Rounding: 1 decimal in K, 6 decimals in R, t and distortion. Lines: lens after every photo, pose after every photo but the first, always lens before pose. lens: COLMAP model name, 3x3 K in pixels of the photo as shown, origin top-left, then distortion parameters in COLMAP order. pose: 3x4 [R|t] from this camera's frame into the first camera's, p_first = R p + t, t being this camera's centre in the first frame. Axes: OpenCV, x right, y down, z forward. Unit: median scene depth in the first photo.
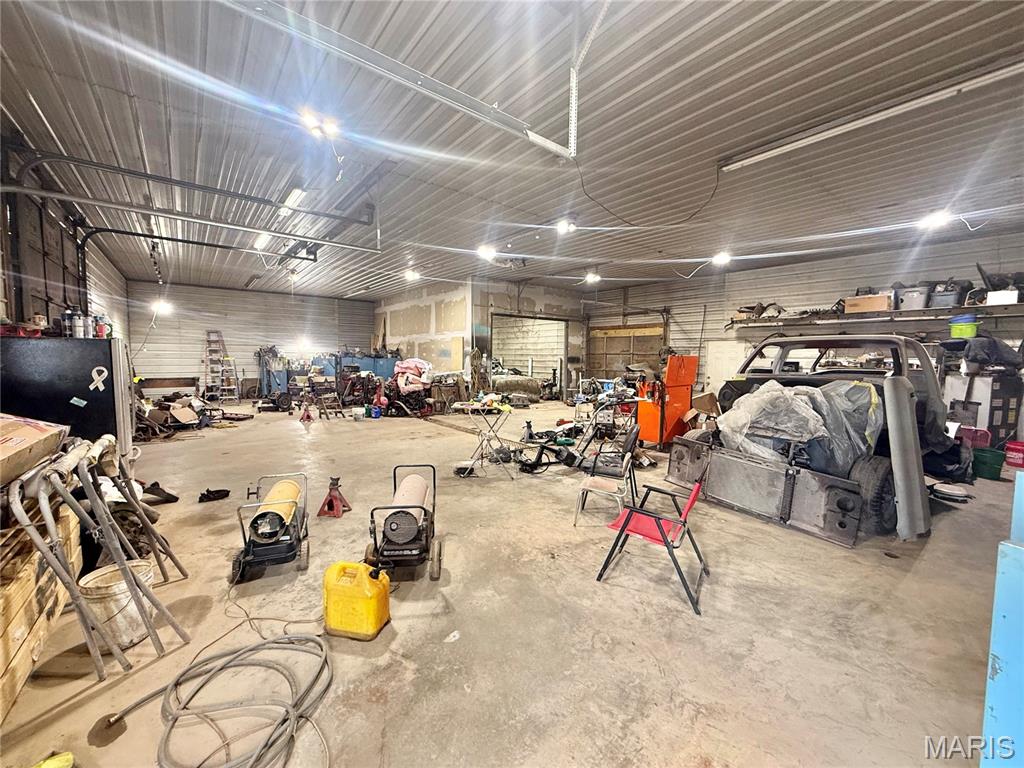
lens RADIAL K [[407.1, 0, 512.0], [0, 407.1, 384.0], [0, 0, 1]] dist [0.000799, 0.000023]
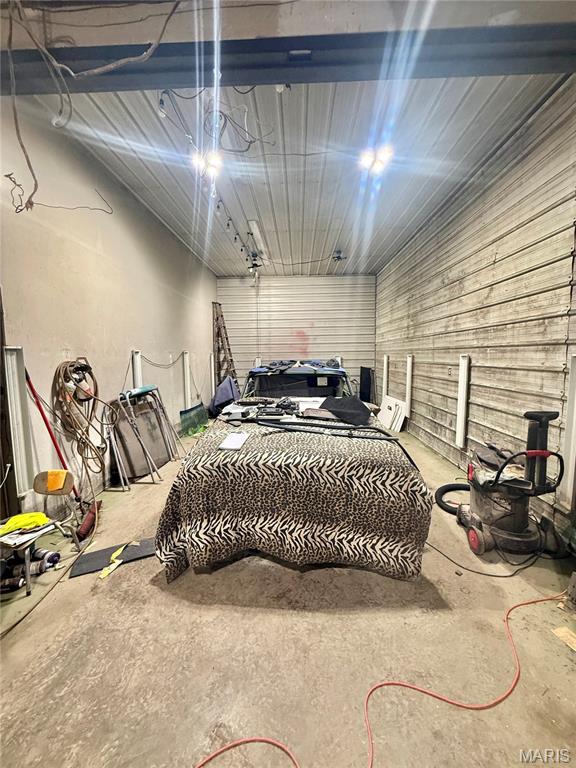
lens RADIAL K [[305.3, 0, 288.0], [0, 305.3, 384.0], [0, 0, 1]] dist [0.000799, 0.000023]
pose [[0.761321, 0.042046, -0.647011, 0.109200], [-0.029608, 0.999109, 0.030088, -0.053635], [0.647699, -0.003750, 0.761887, 0.834499]]
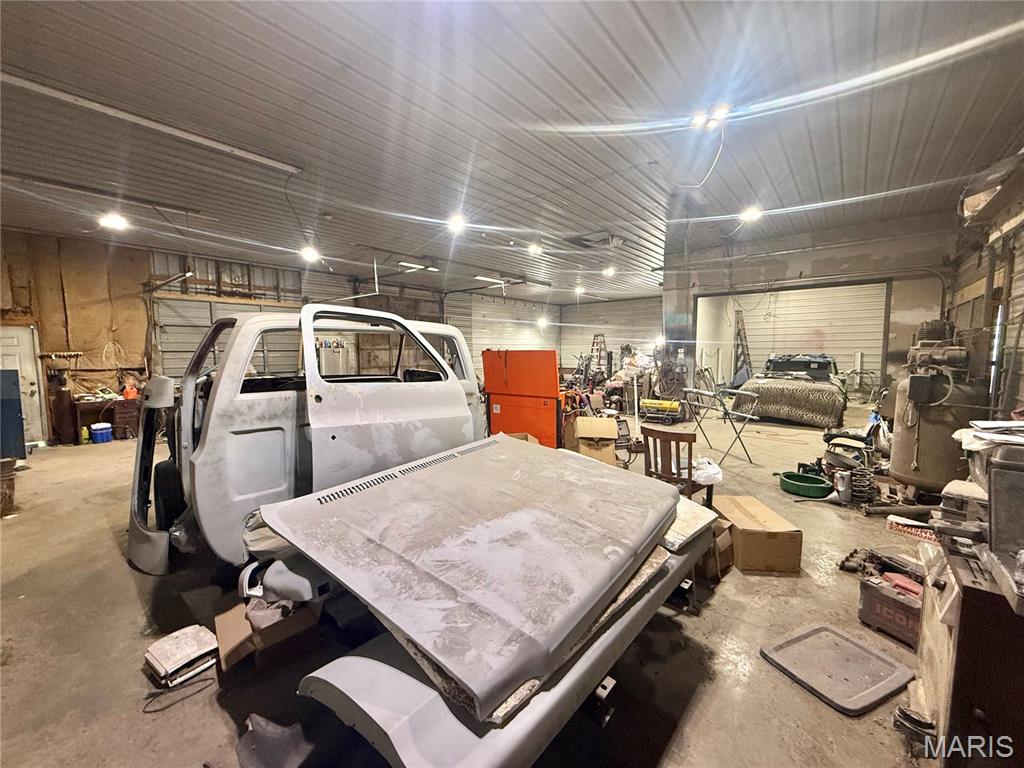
lens RADIAL K [[407.1, 0, 512.0], [0, 407.1, 384.0], [0, 0, 1]] dist [0.000799, 0.000023]
pose [[0.201108, 0.068557, -0.977167, 0.526354], [-0.060271, 0.996524, 0.057511, -0.026132], [0.977713, 0.047329, 0.204541, 0.427715]]
